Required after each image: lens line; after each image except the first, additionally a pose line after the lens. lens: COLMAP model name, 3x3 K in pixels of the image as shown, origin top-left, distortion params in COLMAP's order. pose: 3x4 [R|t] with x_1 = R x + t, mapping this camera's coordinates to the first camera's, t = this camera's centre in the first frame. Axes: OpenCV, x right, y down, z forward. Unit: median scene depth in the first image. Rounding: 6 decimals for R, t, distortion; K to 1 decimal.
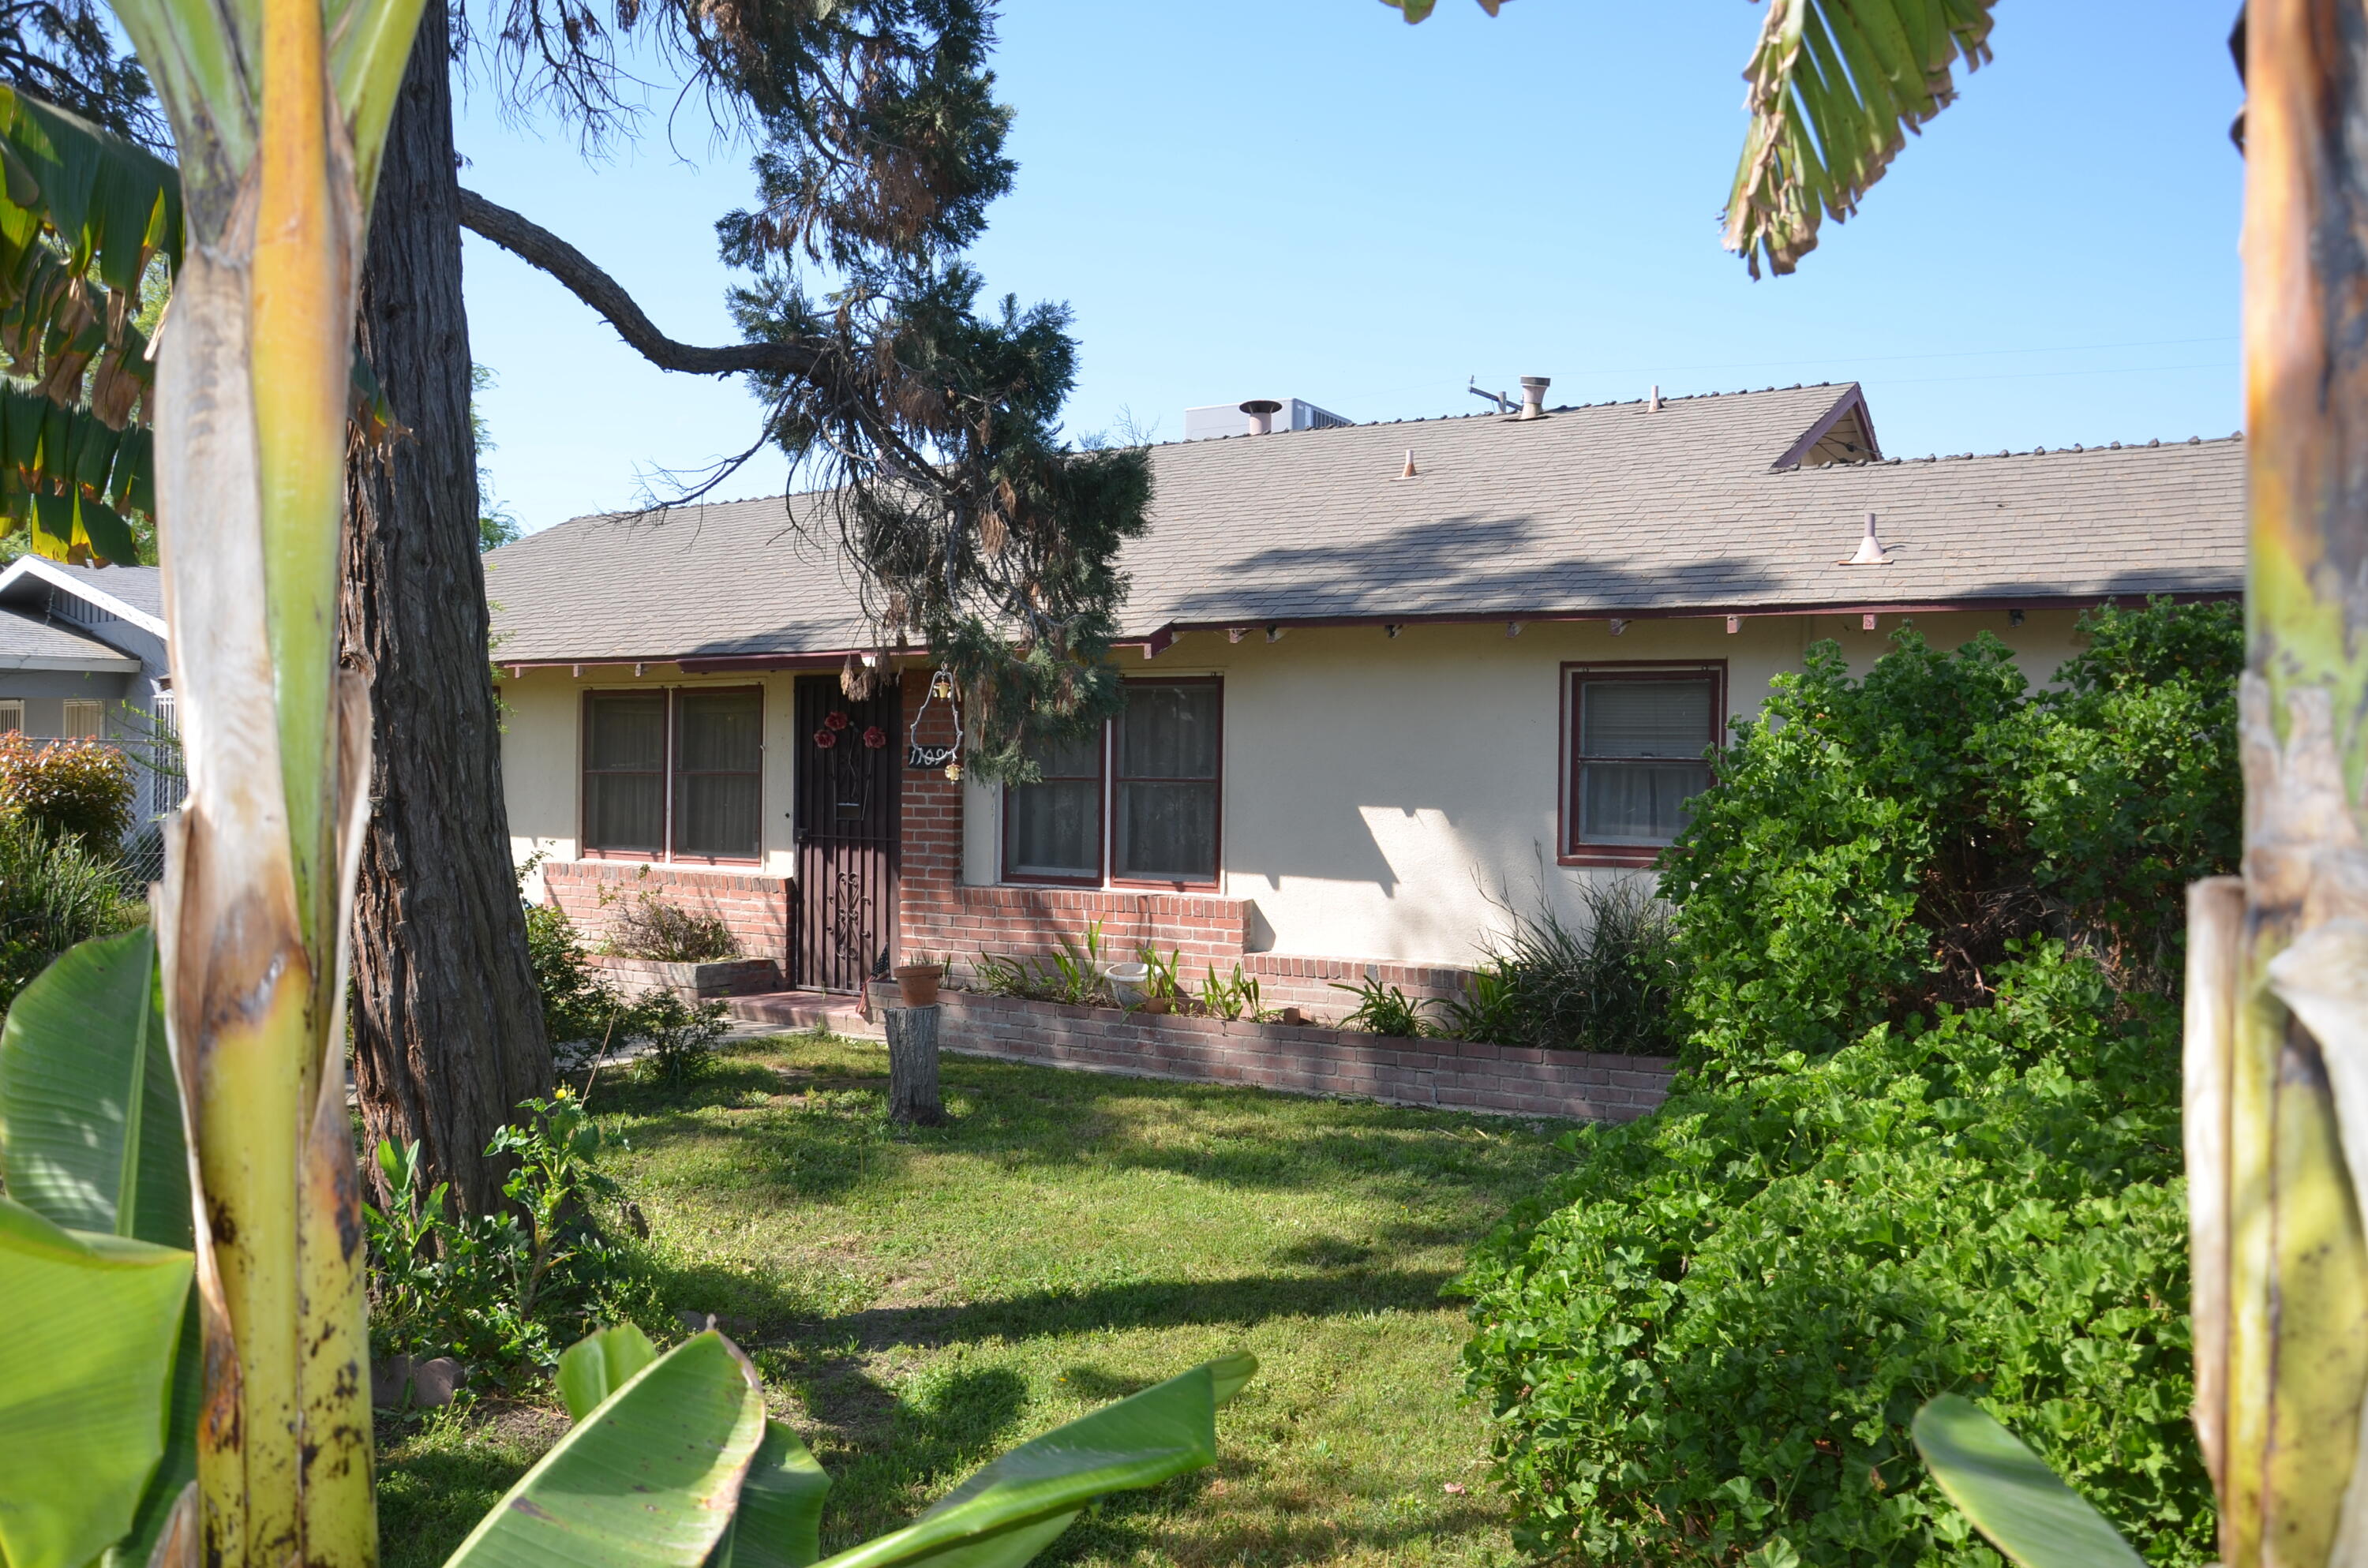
lens RADIAL K [[1853.1, 0, 1181.3], [0, 1853.1, 792.2], [0, 0, 1]] dist [-0.157251, 0.118809]
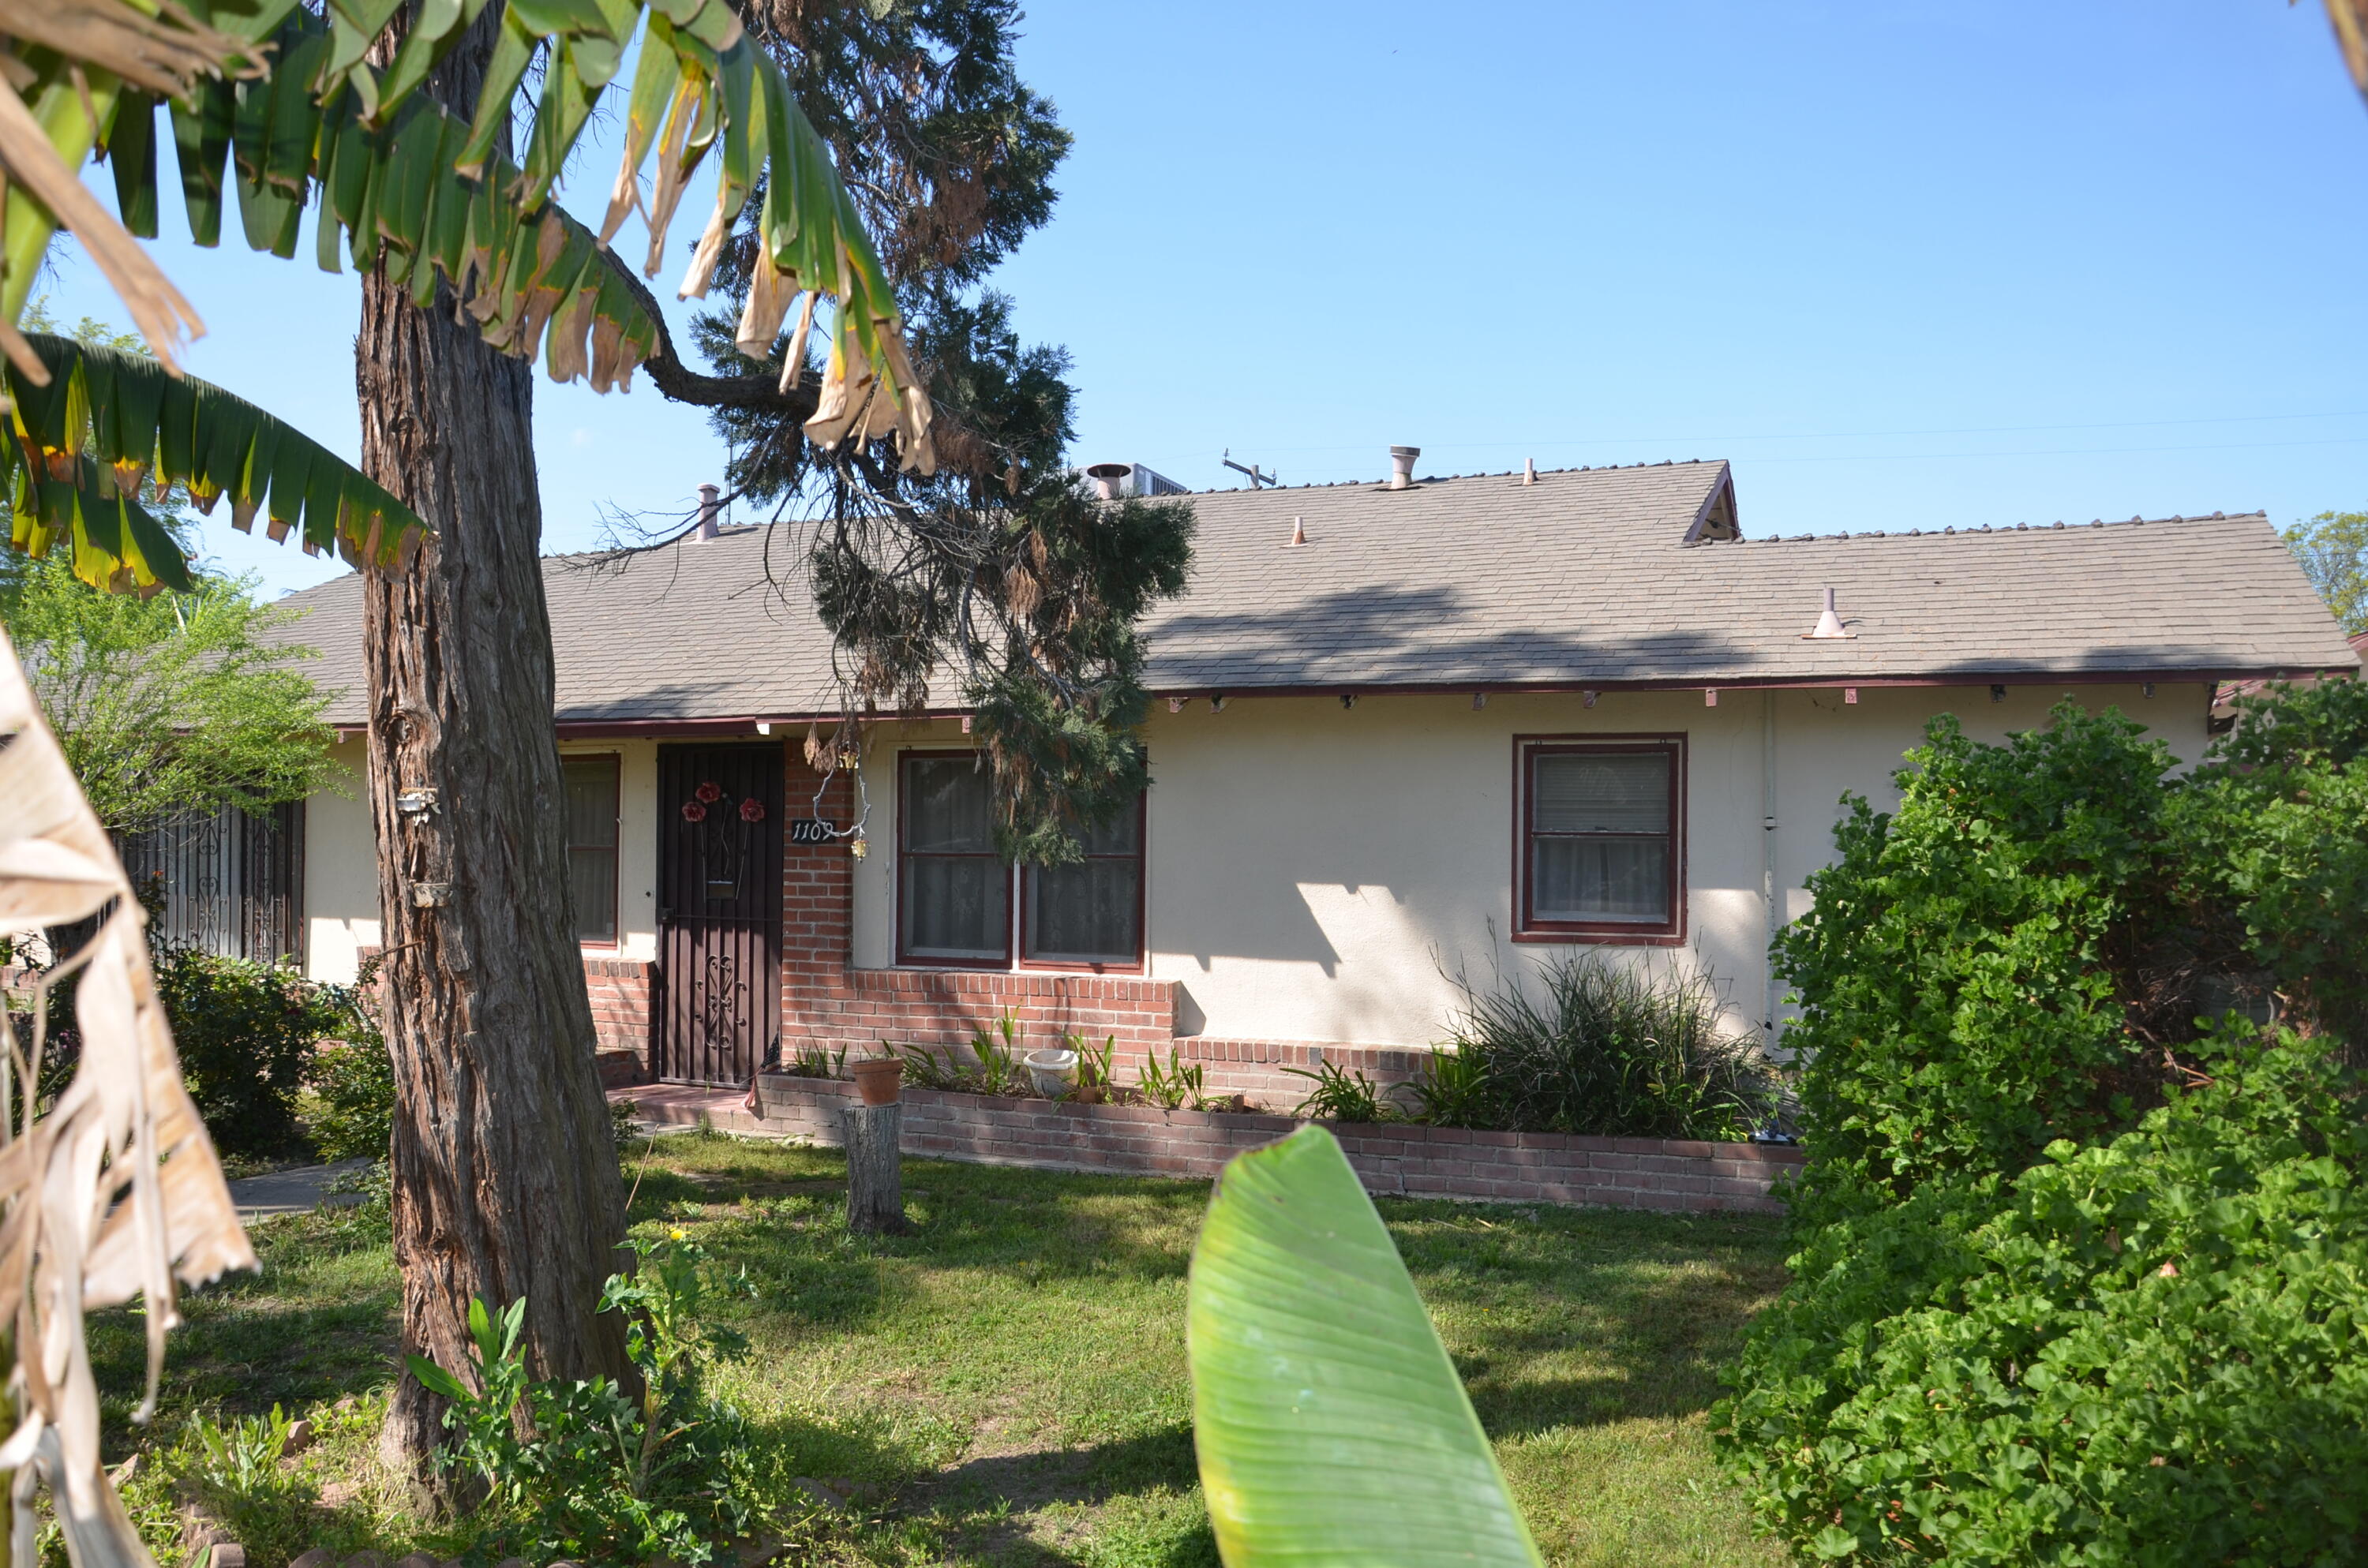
lens RADIAL K [[1853.1, 0, 1180.8], [0, 1853.1, 796.1], [0, 0, 1]] dist [-0.157251, 0.118809]
pose [[0.987048, 0.002220, 0.160411, -0.137057], [0.003627, 0.999340, -0.036147, -0.003406], [-0.160385, 0.036261, 0.986388, 0.066567]]
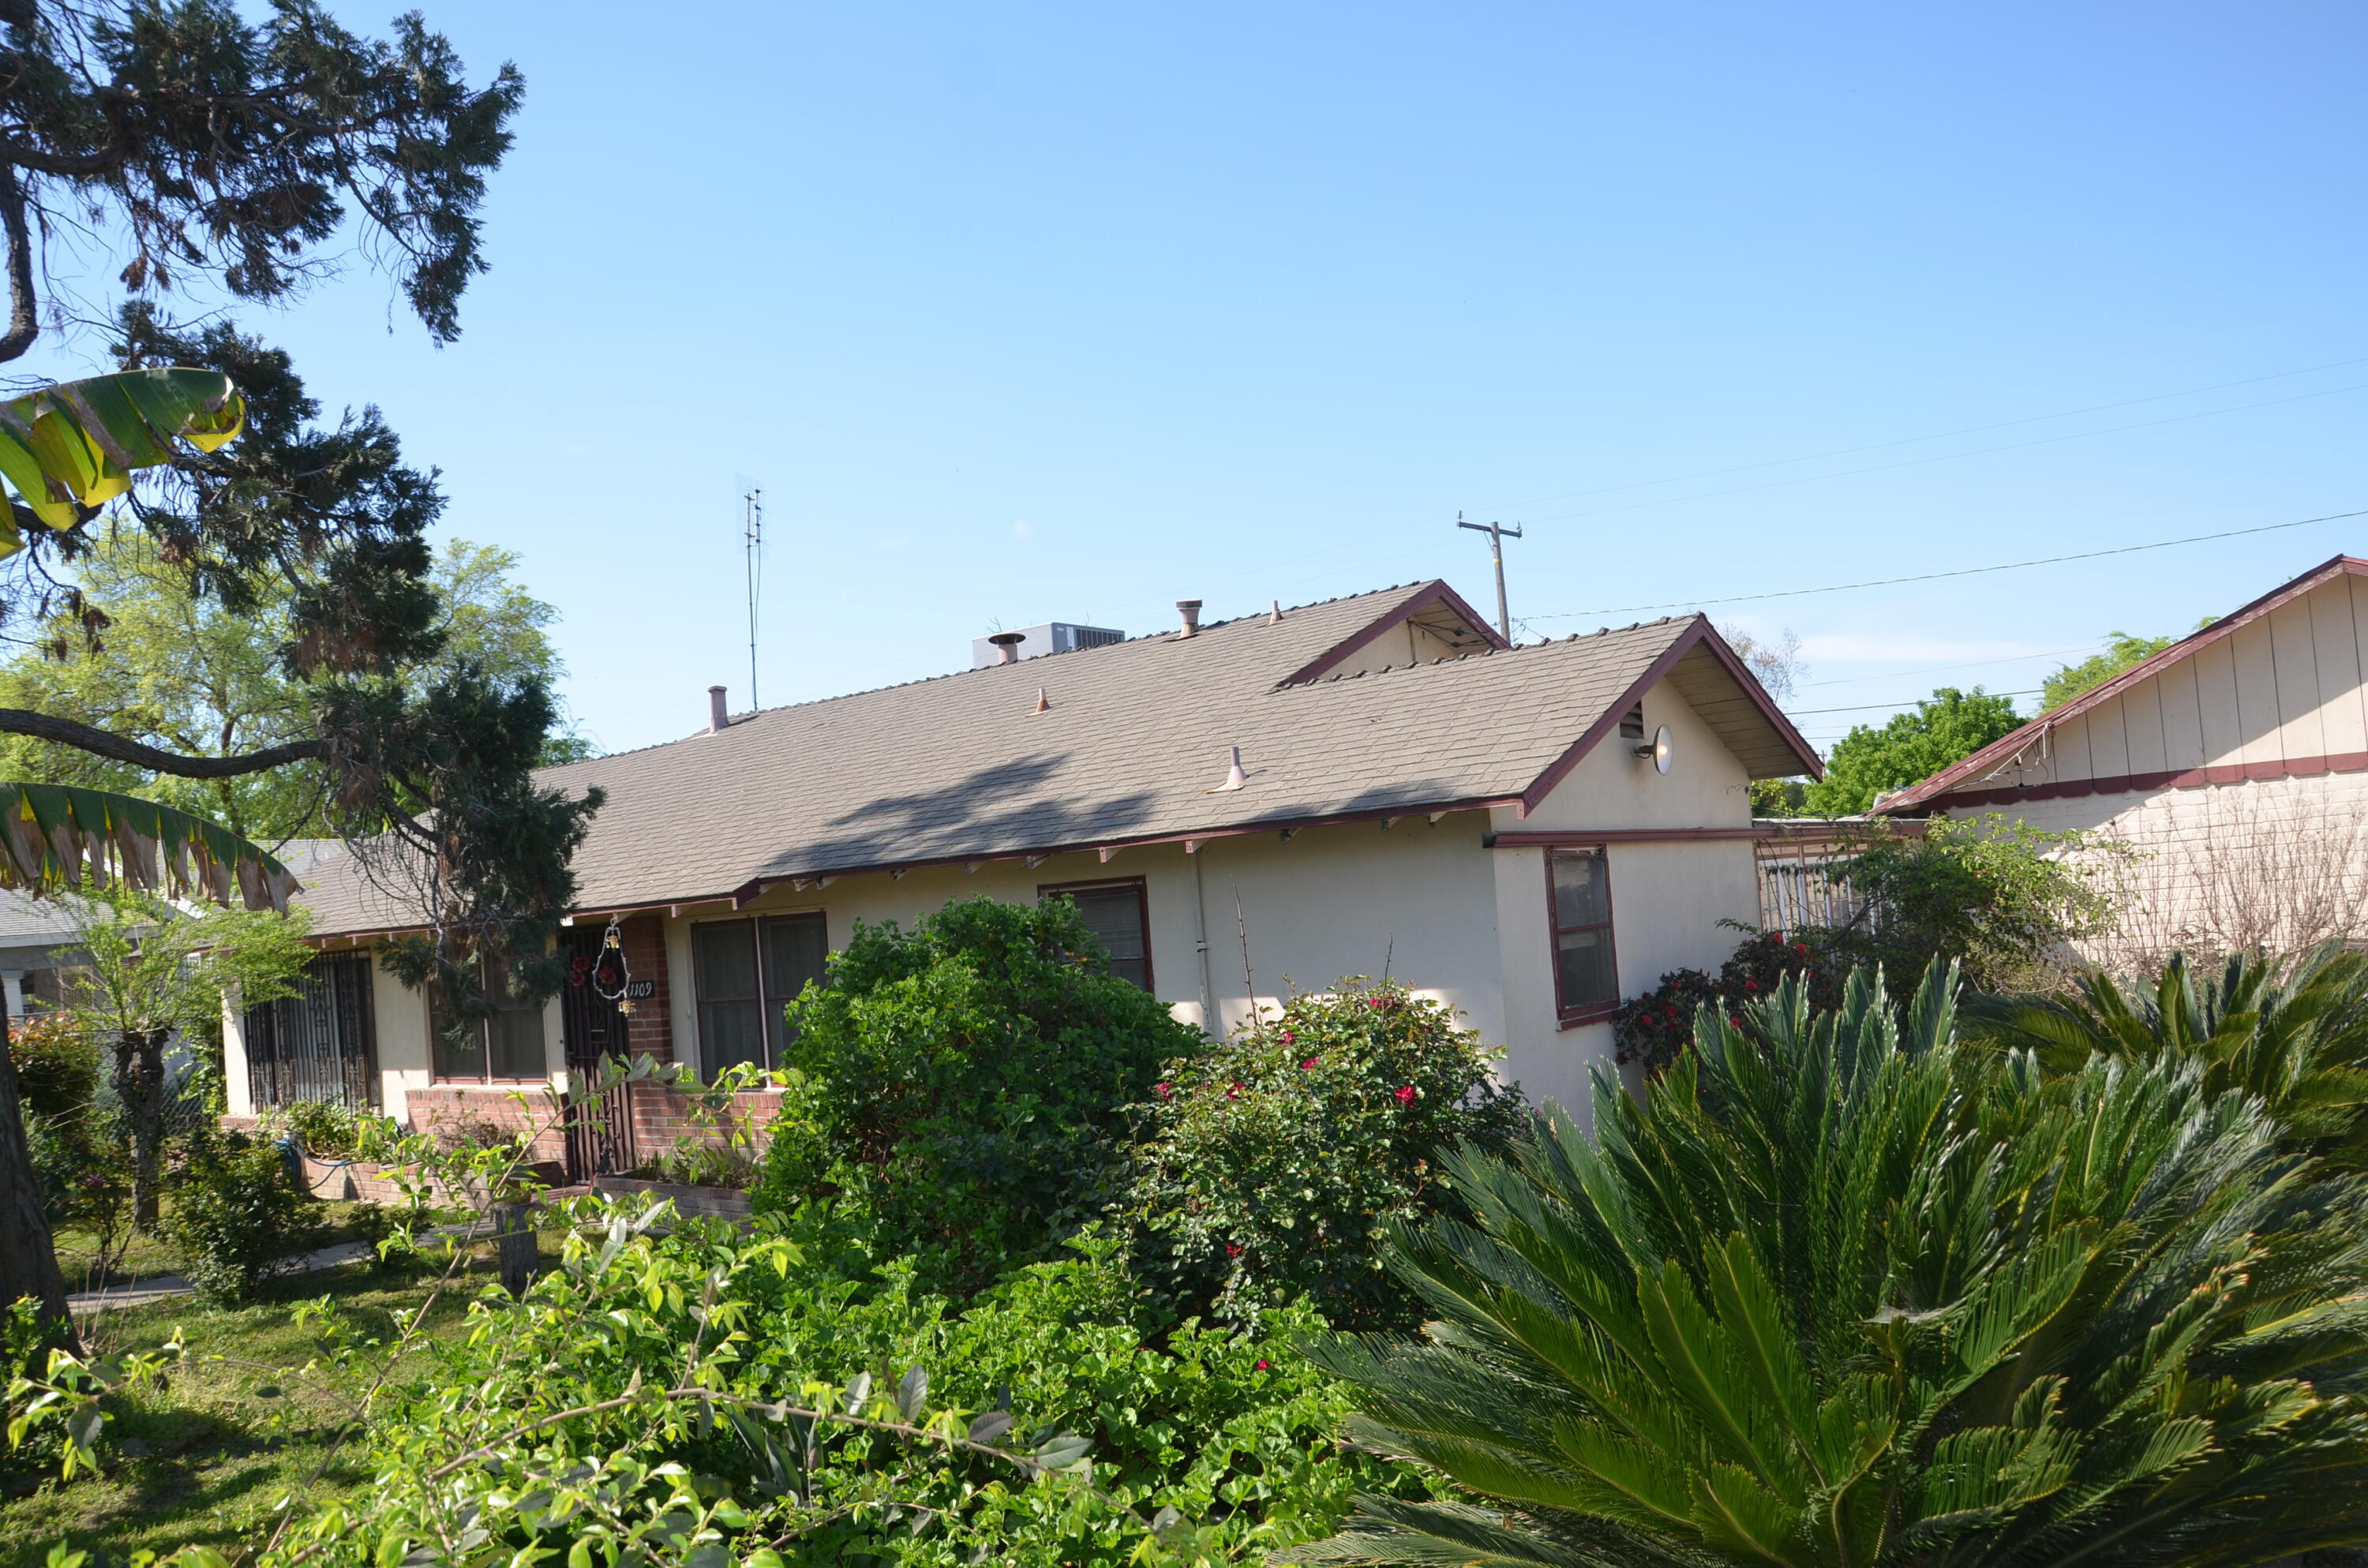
lens RADIAL K [[1853.1, 0, 1160.8], [0, 1853.1, 799.1], [0, 0, 1]] dist [-0.157251, 0.118809]
pose [[0.988363, -0.099608, -0.114960, 0.472006], [0.091932, 0.993284, -0.070259, -0.037013], [0.121186, 0.058873, 0.990882, -0.228577]]
